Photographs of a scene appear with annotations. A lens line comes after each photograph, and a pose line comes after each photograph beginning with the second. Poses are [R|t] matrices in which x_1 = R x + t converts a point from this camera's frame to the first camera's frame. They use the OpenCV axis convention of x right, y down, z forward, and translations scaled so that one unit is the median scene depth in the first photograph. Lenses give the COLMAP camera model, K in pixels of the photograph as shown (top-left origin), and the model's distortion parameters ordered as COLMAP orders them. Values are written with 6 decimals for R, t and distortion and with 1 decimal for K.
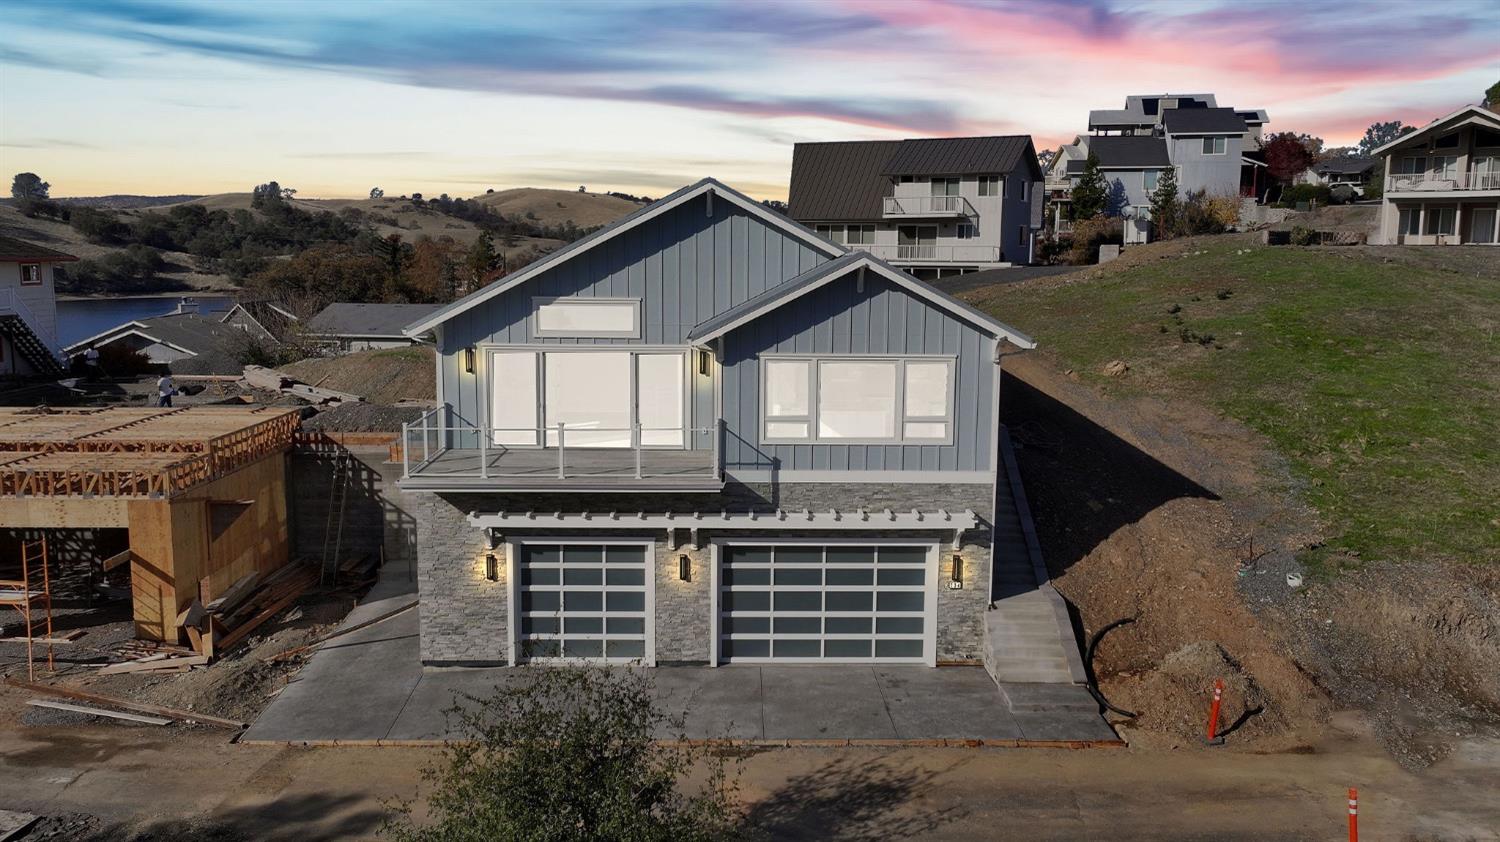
lens RADIAL K [[1226.7, 0, 750.0], [0, 1226.7, 421.0], [0, 0, 1]] dist [0.014276, -0.009458]
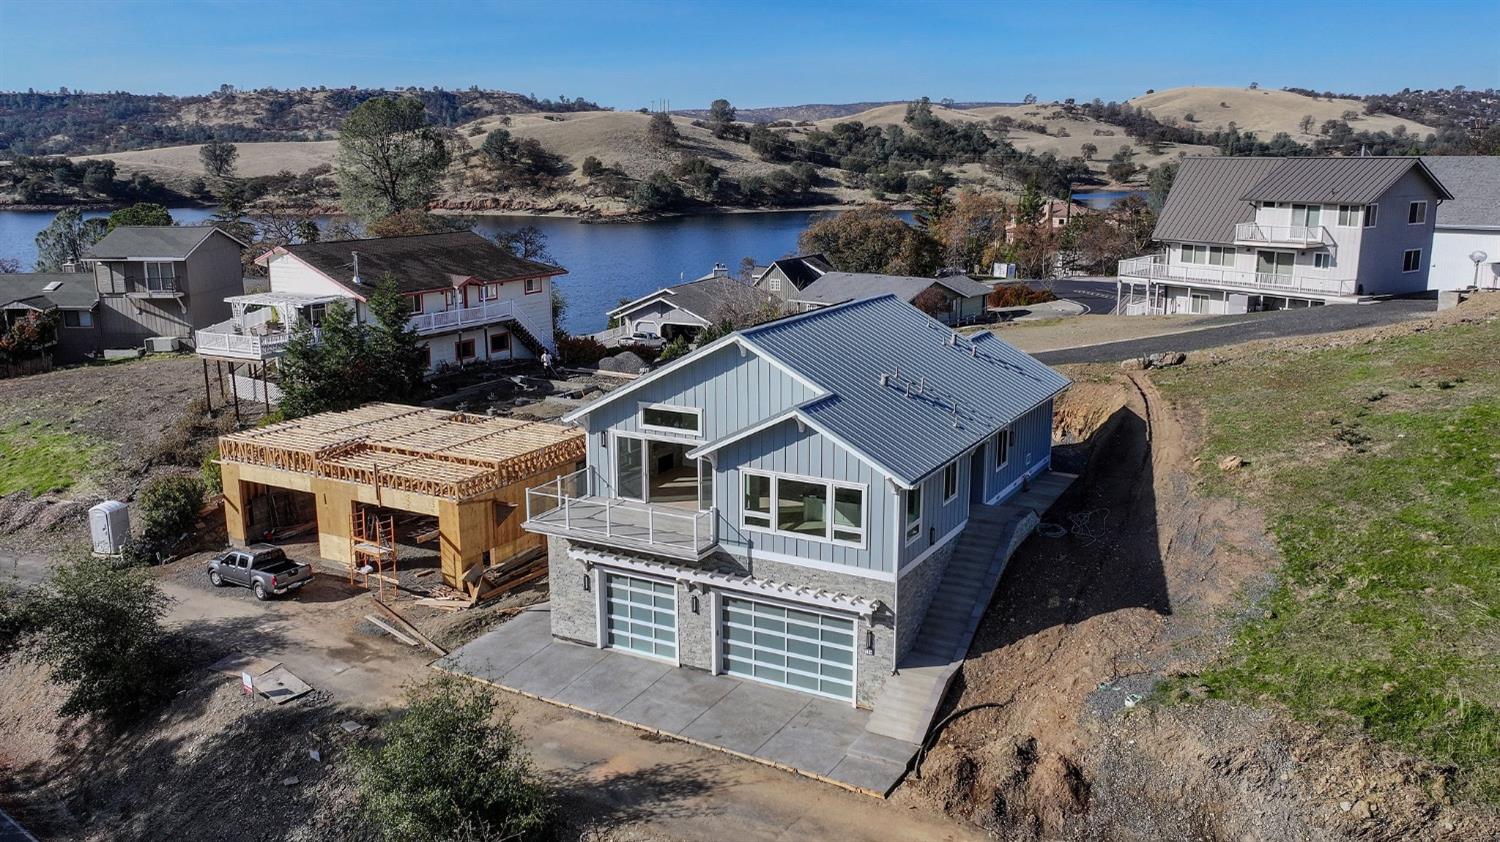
lens RADIAL K [[1226.7, 0, 750.0], [0, 1226.7, 421.0], [0, 0, 1]] dist [0.014276, -0.009458]
pose [[0.867597, 0.099066, -0.487300, 0.614424], [-0.060042, 0.993655, 0.095107, -0.212379], [0.493630, -0.053256, 0.868040, -0.190386]]
